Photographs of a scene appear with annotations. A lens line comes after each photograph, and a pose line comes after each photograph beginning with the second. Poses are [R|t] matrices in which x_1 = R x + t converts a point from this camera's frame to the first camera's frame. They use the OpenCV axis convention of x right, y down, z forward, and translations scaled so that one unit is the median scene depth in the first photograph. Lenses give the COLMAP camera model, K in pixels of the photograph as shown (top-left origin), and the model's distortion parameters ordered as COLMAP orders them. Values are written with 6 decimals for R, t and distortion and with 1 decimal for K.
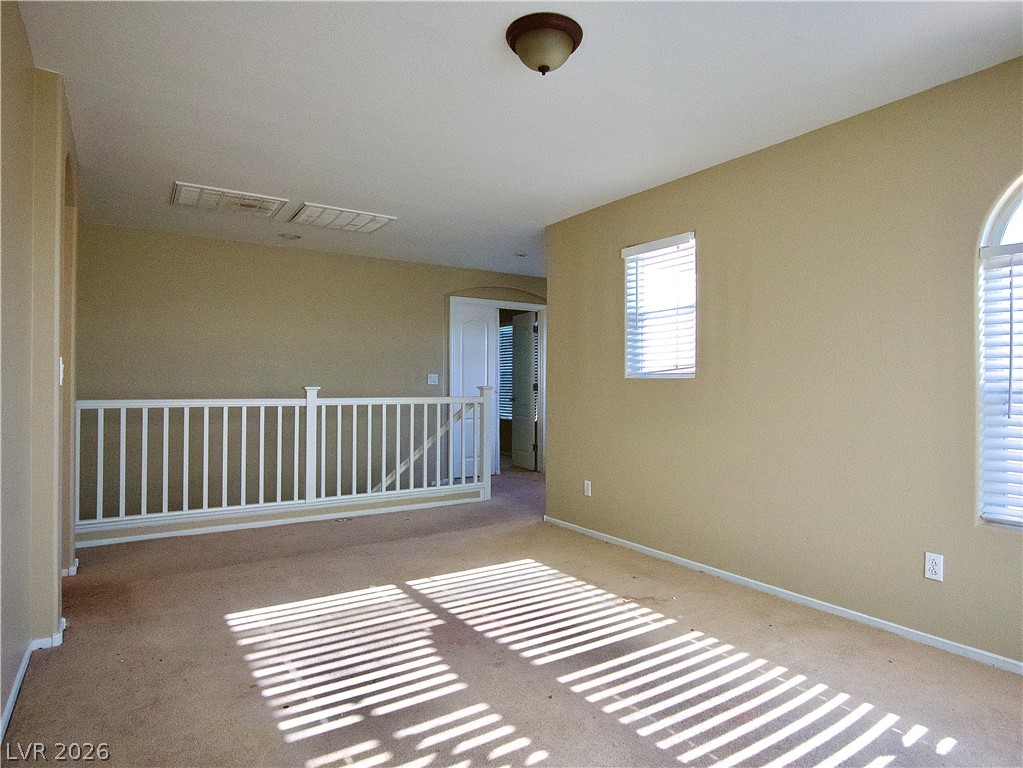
lens RADIAL K [[605.9, 0, 515.6], [0, 605.9, 381.2], [0, 0, 1]] dist [-0.027625, 0.014241]
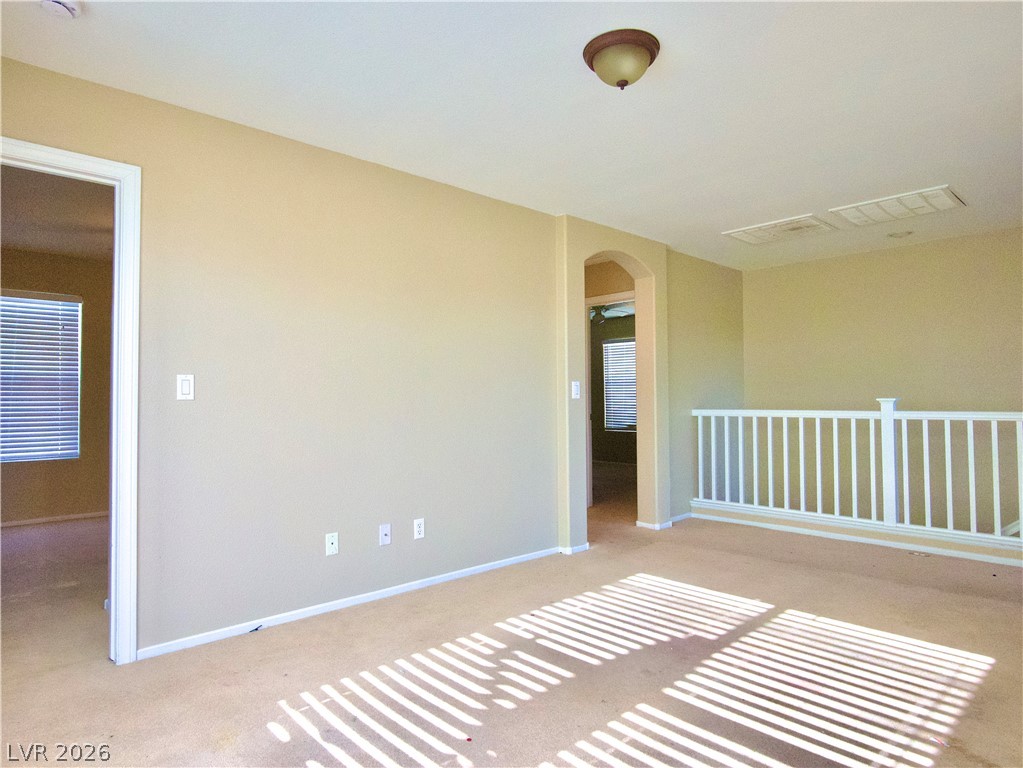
lens RADIAL K [[609.1, 0, 521.4], [0, 609.1, 384.1], [0, 0, 1]] dist [-0.033160, 0.015270]
pose [[0.168424, -0.028195, -0.985311, 0.670171], [0.014208, 0.999556, -0.026174, 0.005143], [0.985612, -0.009591, 0.168749, 0.439094]]
